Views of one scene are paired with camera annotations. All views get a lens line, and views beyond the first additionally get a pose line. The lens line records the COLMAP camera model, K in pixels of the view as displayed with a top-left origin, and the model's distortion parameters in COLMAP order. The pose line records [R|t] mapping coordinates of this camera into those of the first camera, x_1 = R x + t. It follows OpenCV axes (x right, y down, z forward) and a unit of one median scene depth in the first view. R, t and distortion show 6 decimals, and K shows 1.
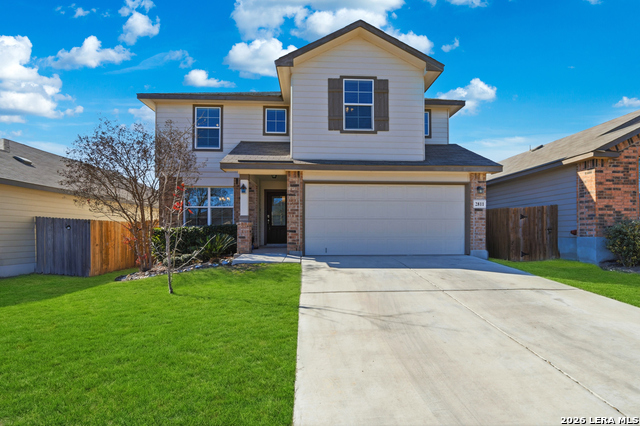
lens RADIAL K [[306.4, 0, 320.0], [0, 306.4, 226.5], [0, 0, 1]] dist [-0.002437, -0.000231]
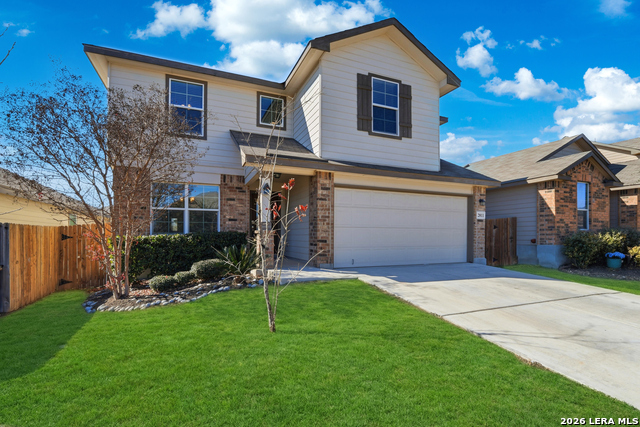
lens RADIAL K [[309.5, 0, 319.3], [0, 309.5, 232.1], [0, 0, 1]] dist [-0.002086, 0.000085]
pose [[0.936542, 0.006861, 0.350488, -0.397381], [-0.007779, 0.999969, 0.001213, -0.010675], [-0.350469, -0.003863, 0.936566, 0.174714]]
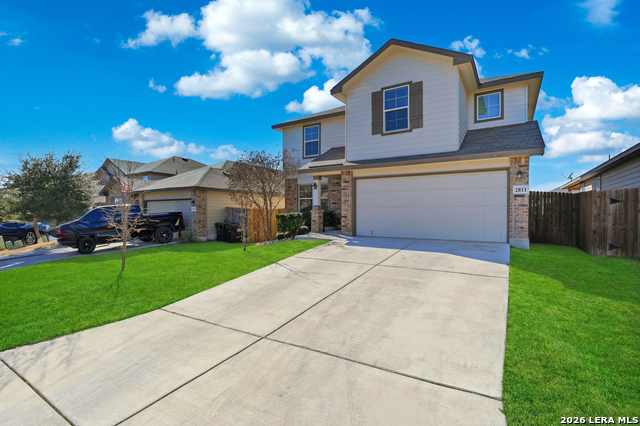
lens RADIAL K [[297.9, 0, 320.0], [0, 297.9, 213.0], [0, 0, 1]] dist [-0.003689, -0.000227]
pose [[0.815888, 0.002303, -0.578205, 0.546166], [0.006560, 0.999891, 0.013238, -0.018393], [0.578172, -0.014594, 0.815784, -0.100517]]
